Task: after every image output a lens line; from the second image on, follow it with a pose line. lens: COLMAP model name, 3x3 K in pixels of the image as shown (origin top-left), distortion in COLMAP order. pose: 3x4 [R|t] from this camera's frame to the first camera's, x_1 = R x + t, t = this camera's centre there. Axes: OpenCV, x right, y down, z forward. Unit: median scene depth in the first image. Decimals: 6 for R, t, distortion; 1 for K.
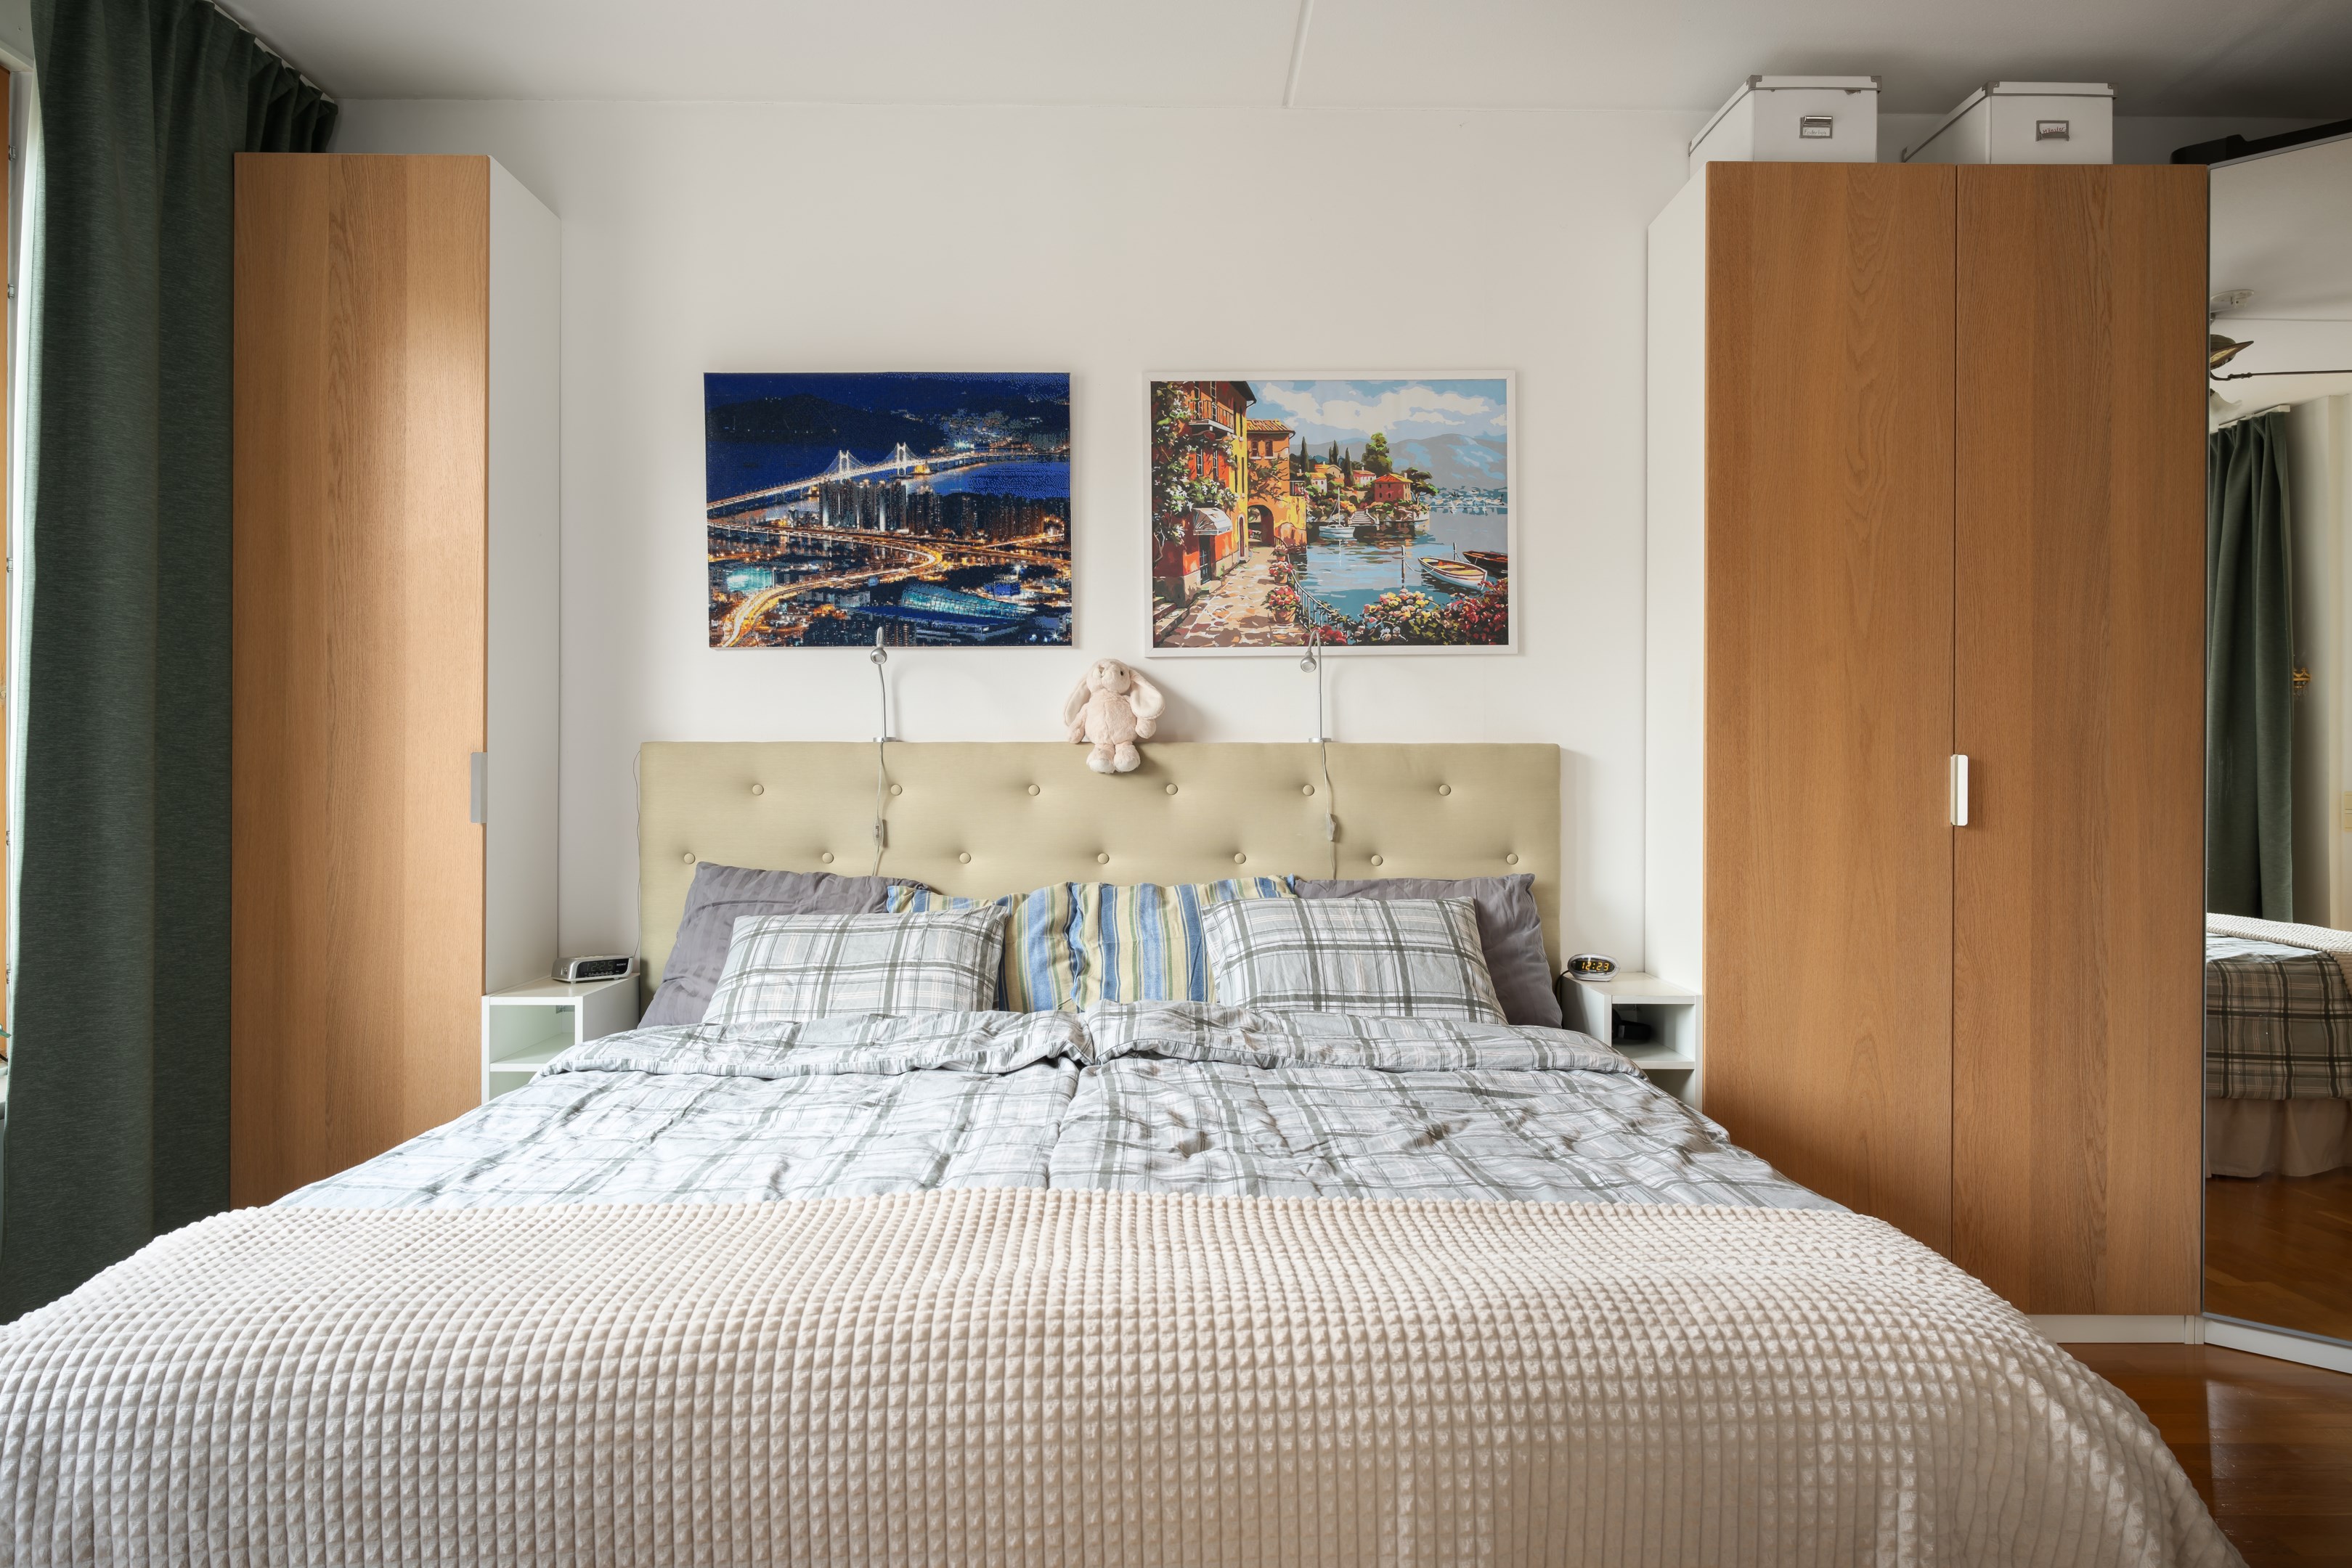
lens RADIAL K [[1521.1, 0, 1179.2], [0, 1521.1, 771.2], [0, 0, 1]] dist [0.000275, 0.001622]
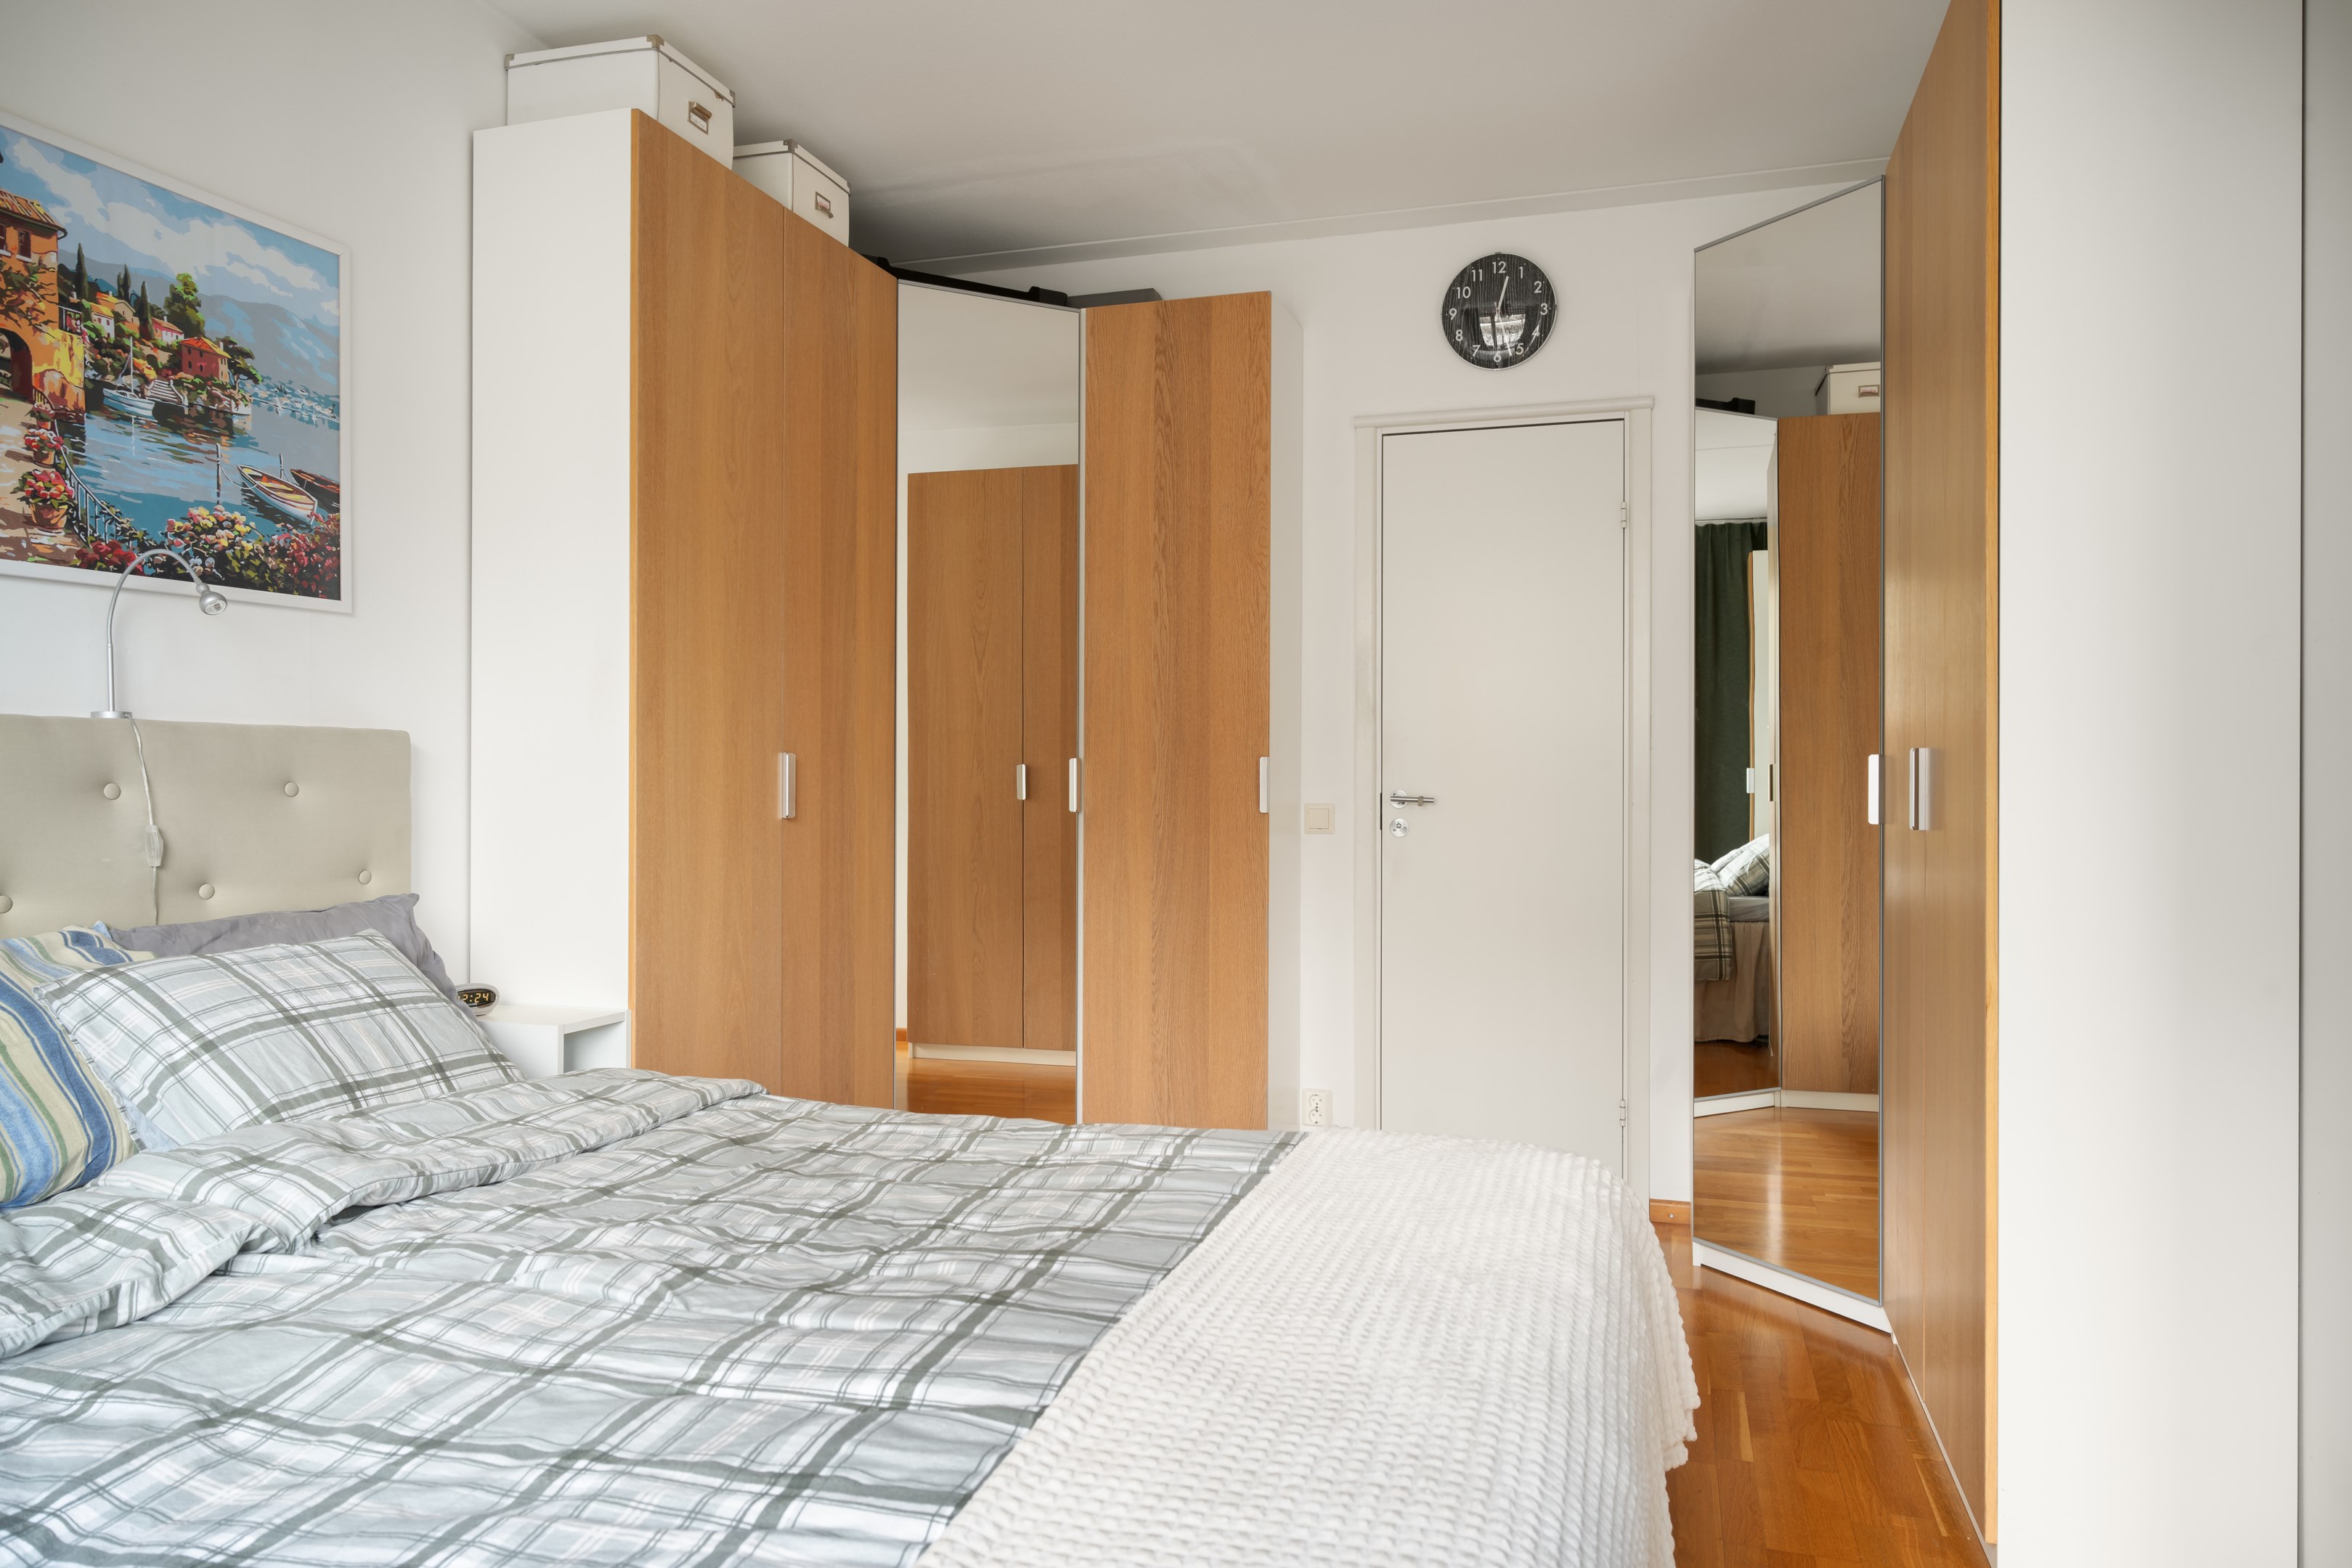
lens RADIAL K [[1521.1, 0, 1179.2], [0, 1521.1, 771.2], [0, 0, 1]] dist [0.000275, 0.001622]
pose [[0.311470, 0.002703, 0.950252, -0.385999], [-0.003486, 0.999992, -0.001702, 0.003424], [-0.950250, -0.002783, 0.311477, 0.355621]]
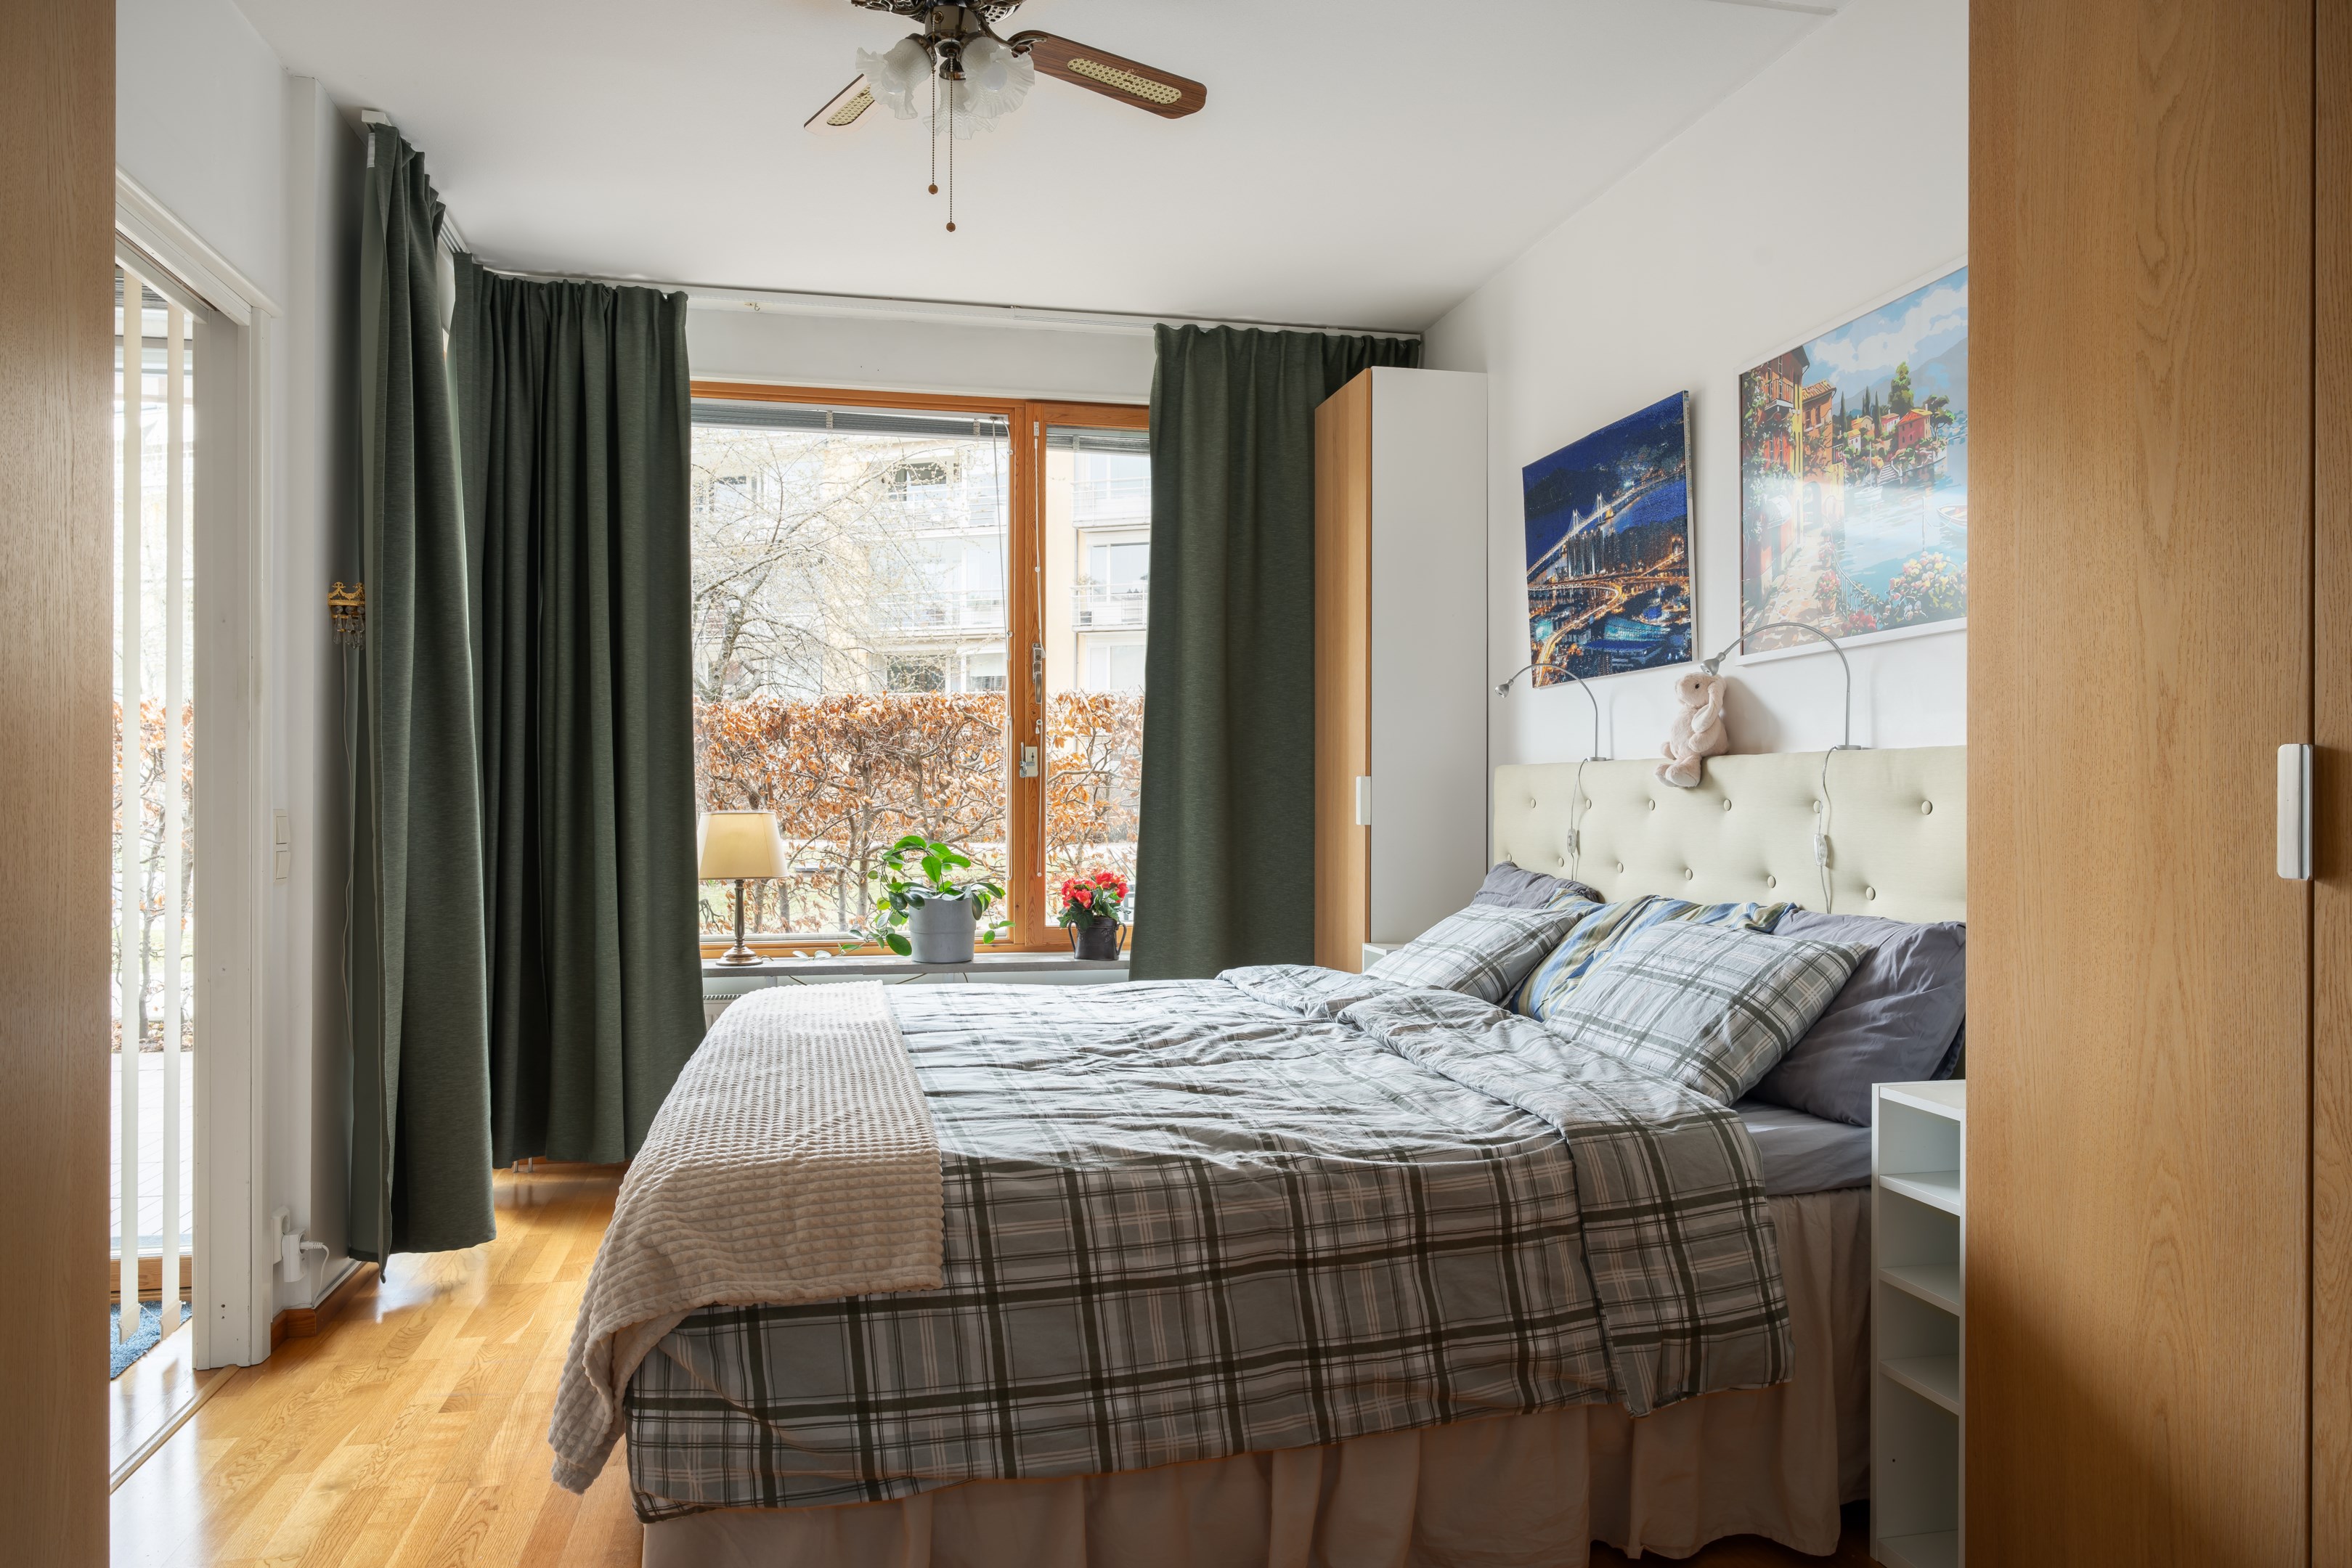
lens RADIAL K [[1549.0, 0, 1176.0], [0, 1549.0, 784.0], [0, 0, 1]] dist [-0.000531, 0.000538]
pose [[0.196201, -0.007371, -0.980536, 0.857122], [0.002312, 0.999972, -0.007054, 0.004966], [0.980561, -0.000883, 0.196213, 0.464208]]
